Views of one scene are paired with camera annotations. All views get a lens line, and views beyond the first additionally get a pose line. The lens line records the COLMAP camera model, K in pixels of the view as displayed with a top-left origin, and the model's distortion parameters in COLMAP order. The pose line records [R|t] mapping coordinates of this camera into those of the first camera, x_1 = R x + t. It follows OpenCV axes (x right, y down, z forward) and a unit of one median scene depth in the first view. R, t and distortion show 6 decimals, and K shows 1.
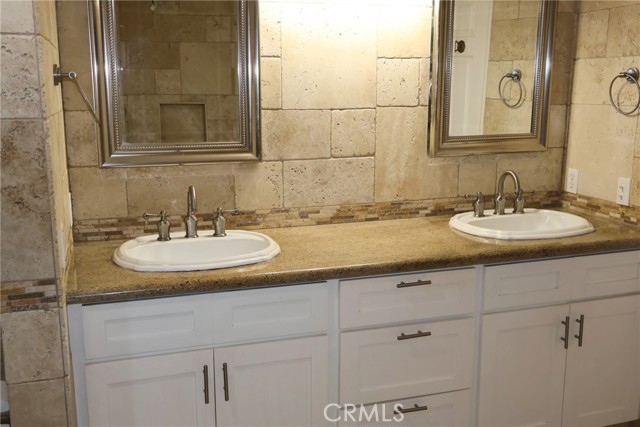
lens RADIAL K [[640.1, 0, 319.0], [0, 640.1, 213.4], [0, 0, 1]] dist [0.001633, 0.000000]
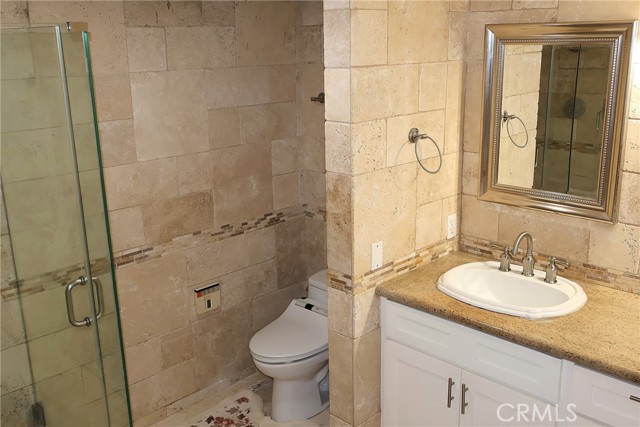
lens RADIAL K [[640.1, 0, 318.0], [0, 640.1, 213.7], [0, 0, 1]] dist [0.001633, 0.000000]
pose [[0.435044, 0.229034, -0.870793, 0.597016], [-0.149842, 0.972038, 0.180803, -0.216033], [0.887854, 0.051824, 0.457198, 0.149084]]
